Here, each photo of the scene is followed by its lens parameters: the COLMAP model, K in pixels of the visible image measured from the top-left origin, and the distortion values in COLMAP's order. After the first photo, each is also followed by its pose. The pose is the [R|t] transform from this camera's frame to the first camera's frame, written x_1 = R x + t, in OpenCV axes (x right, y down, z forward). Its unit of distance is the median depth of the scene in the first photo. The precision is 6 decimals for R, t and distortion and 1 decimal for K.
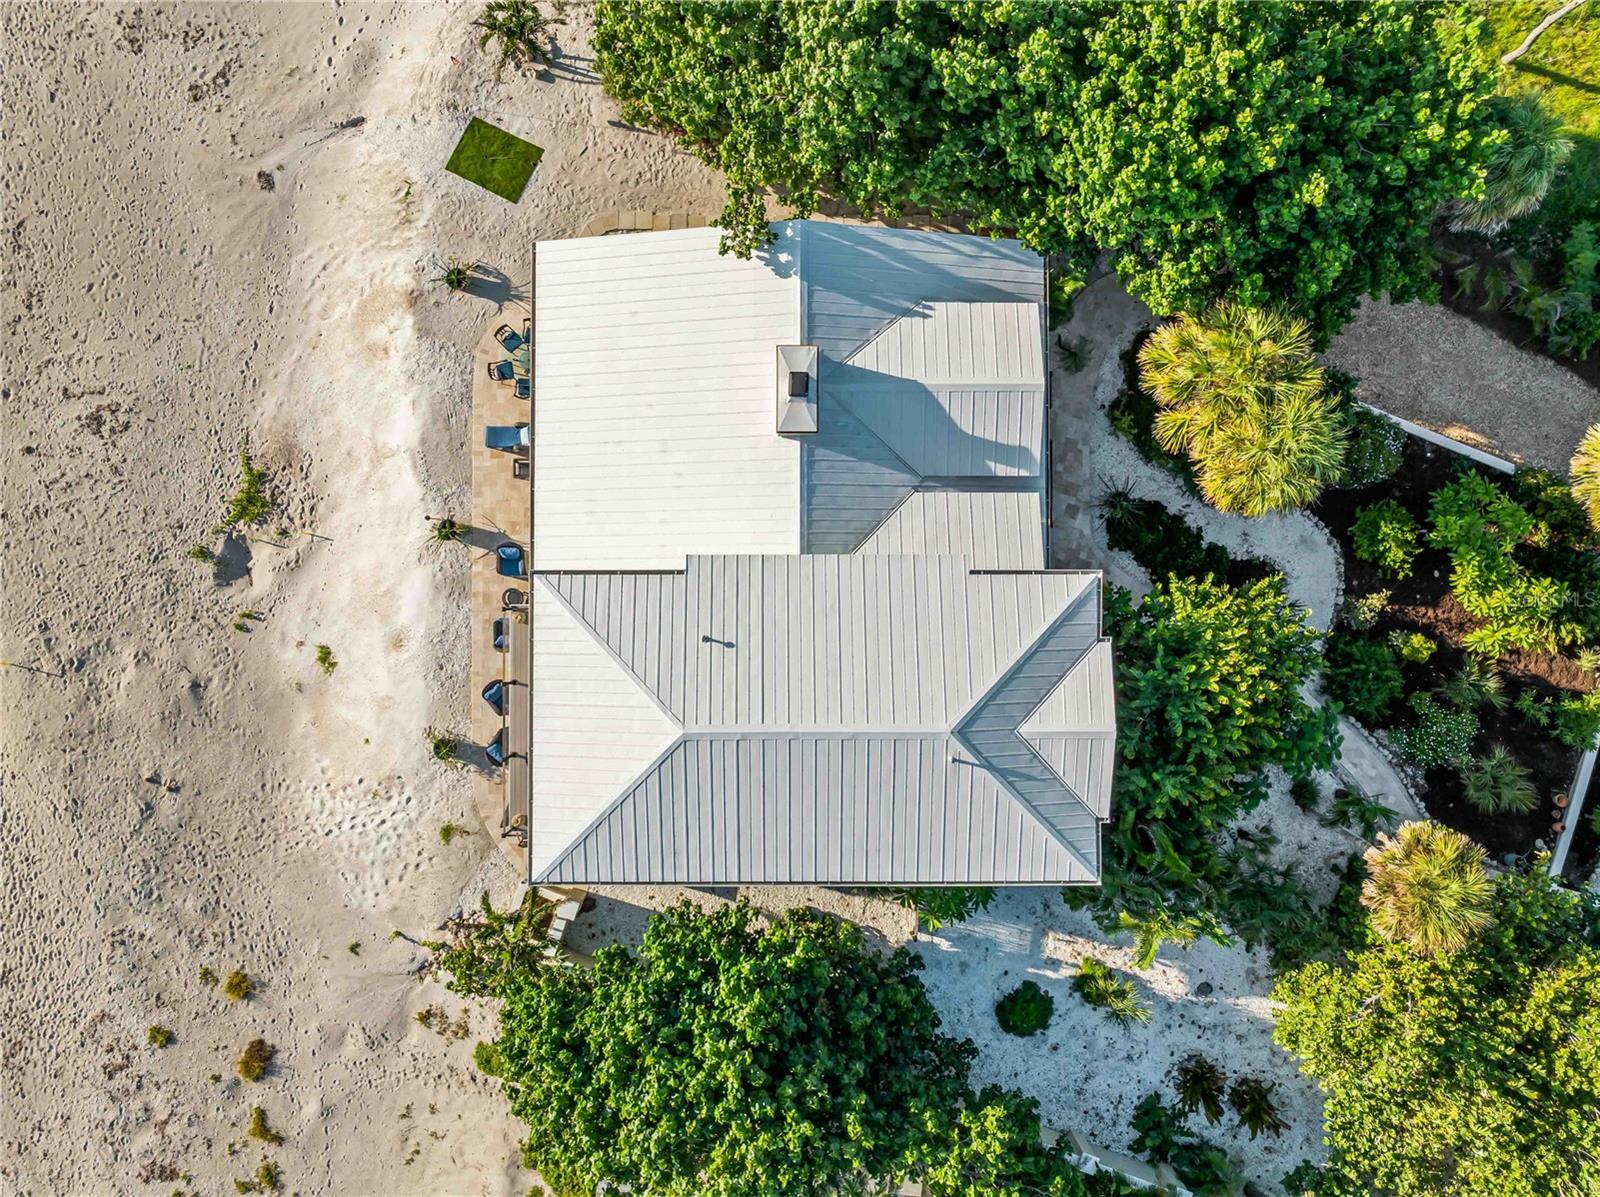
lens RADIAL K [[1126.4, 0, 800.0], [0, 1126.4, 598.5], [0, 0, 1]] dist [-0.038824, 0.010303]
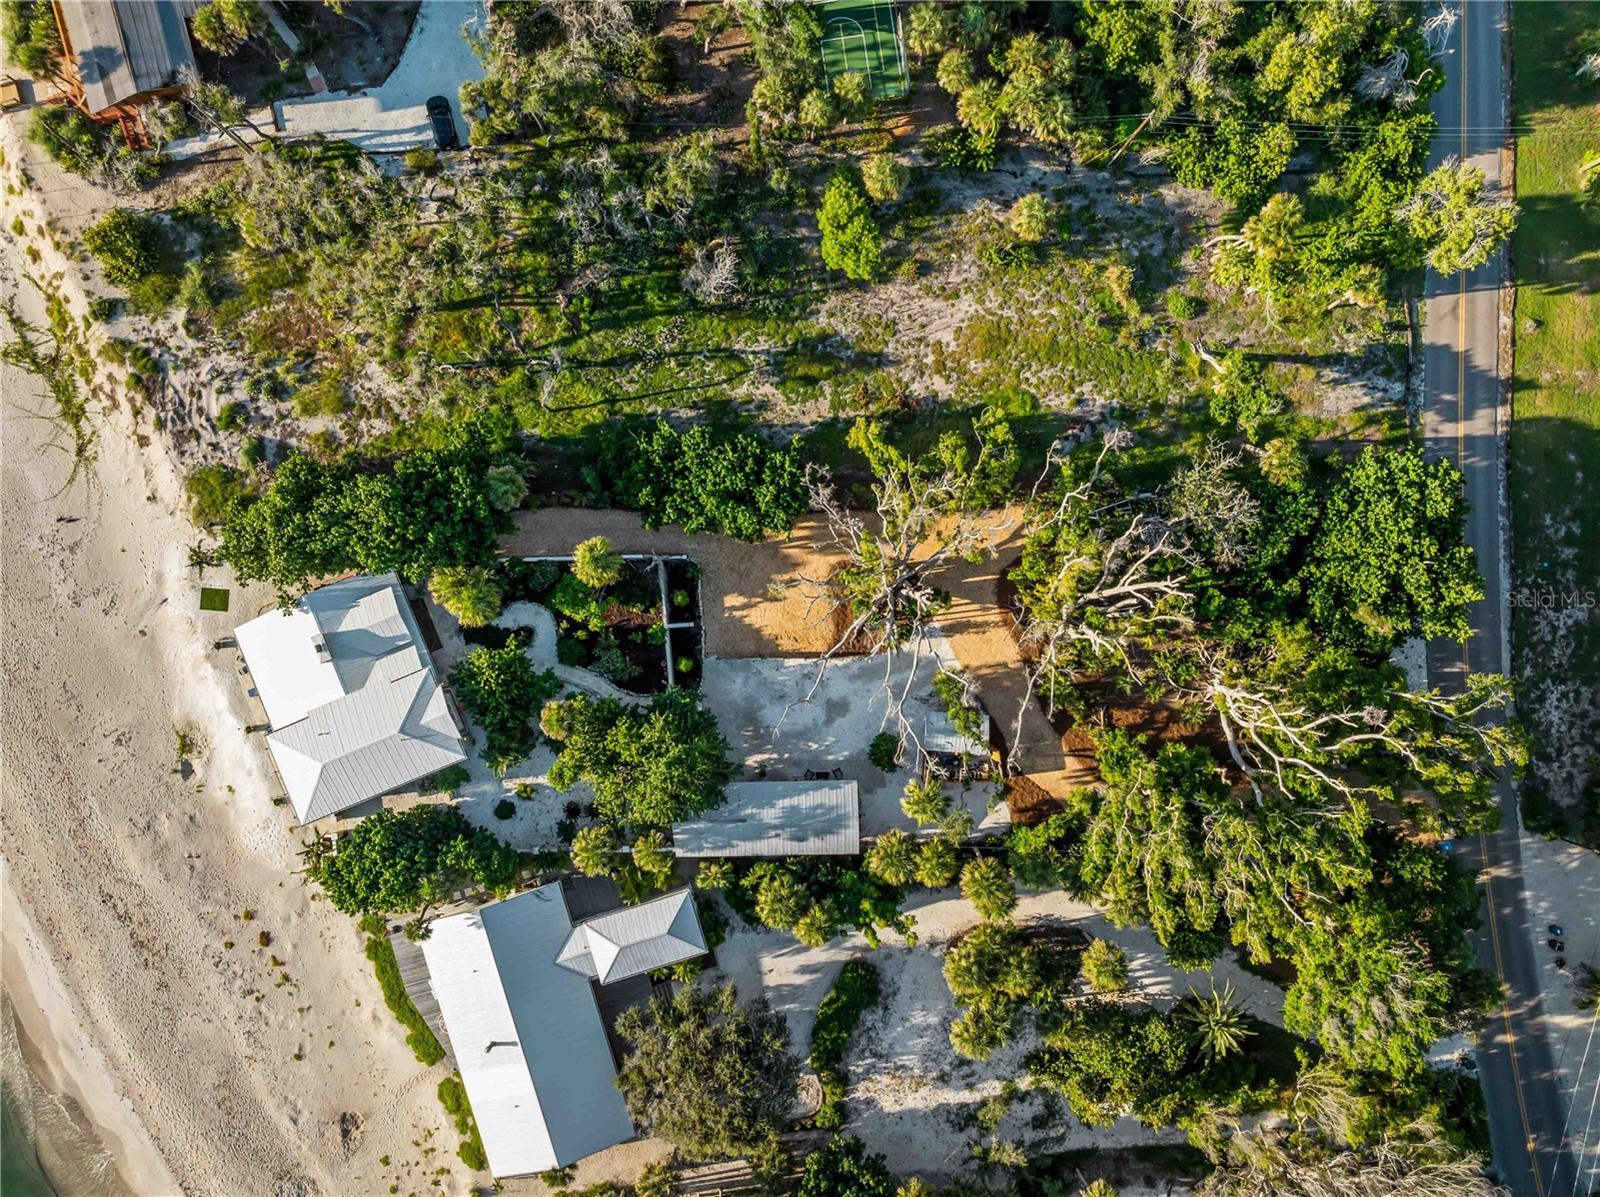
lens RADIAL K [[1126.4, 0, 800.0], [0, 1126.4, 598.5], [0, 0, 1]] dist [-0.038824, 0.010303]
pose [[0.922430, -0.386068, -0.008618, 1.092649], [0.386020, 0.922466, -0.006750, 0.184613], [0.010555, 0.002900, 0.999940, -1.753999]]
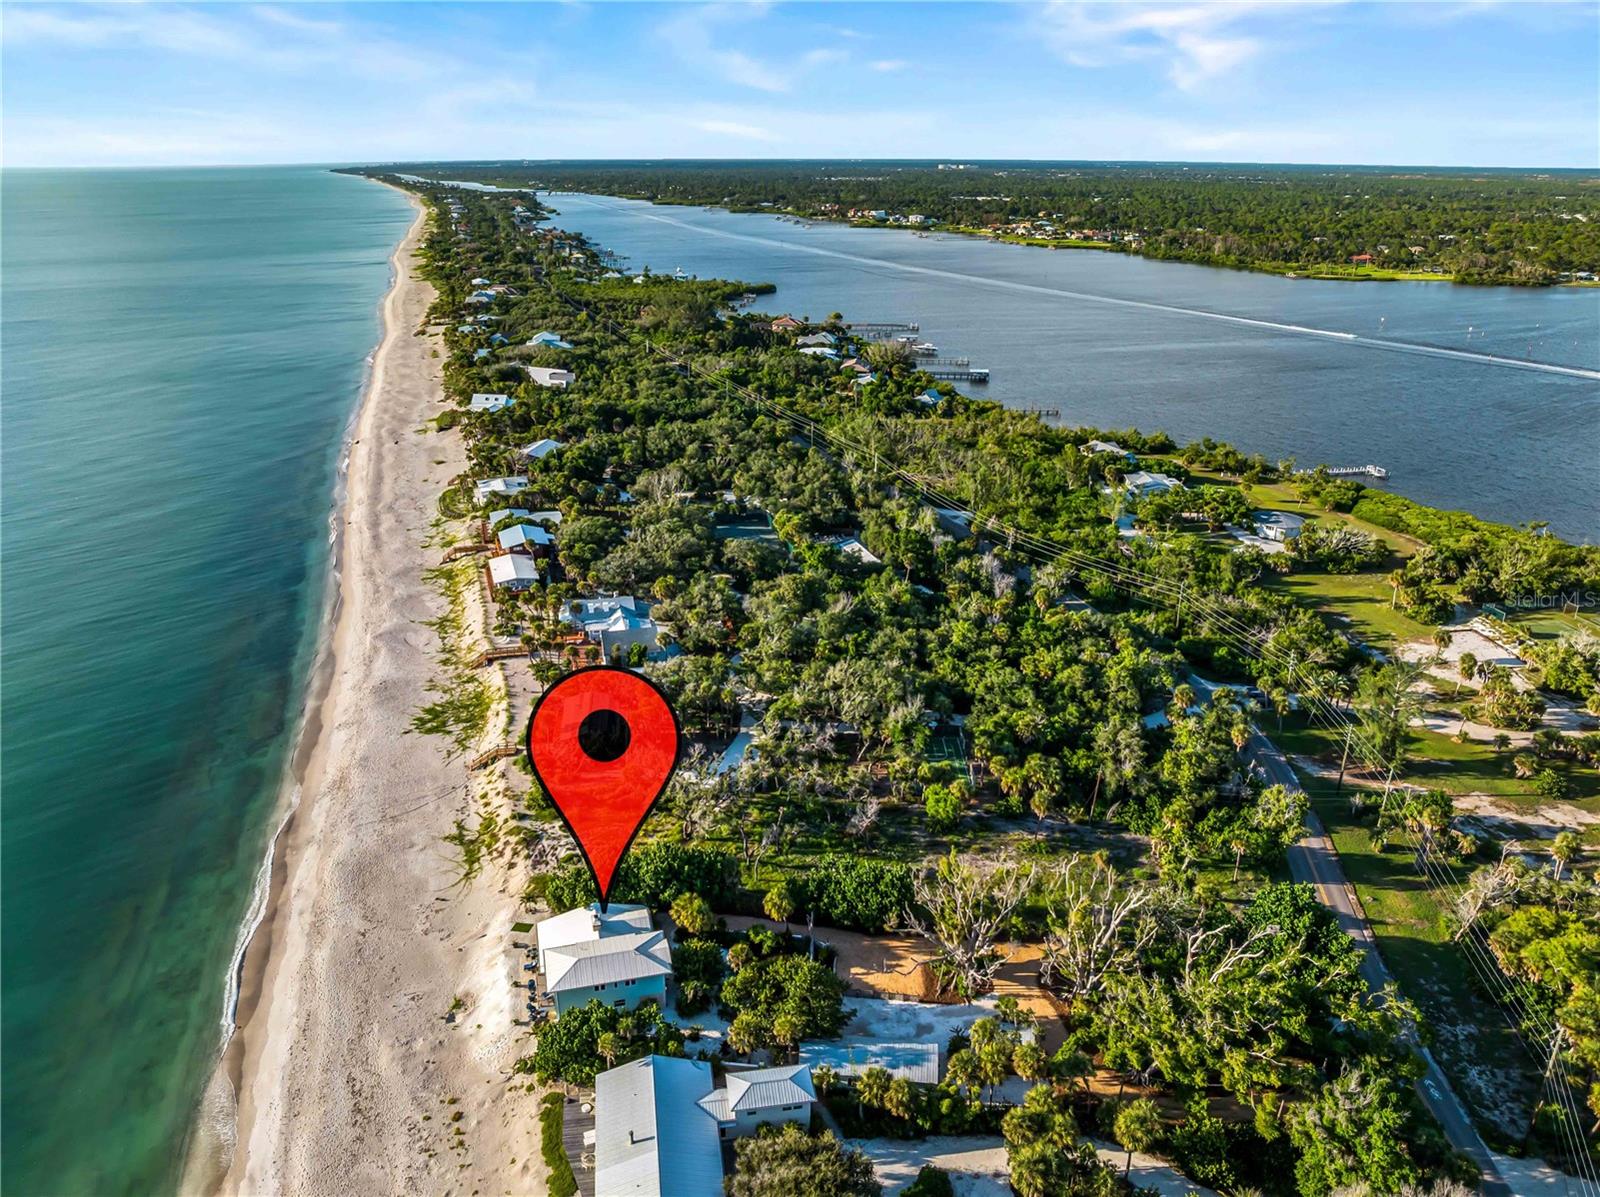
lens RADIAL K [[1126.4, 0, 800.0], [0, 1126.4, 598.5], [0, 0, 1]] dist [-0.038824, 0.010303]
pose [[0.966704, -0.106981, 0.232461, -0.109982], [0.255717, 0.369903, -0.893185, 3.253305], [0.009566, 0.922890, 0.384944, -1.803391]]
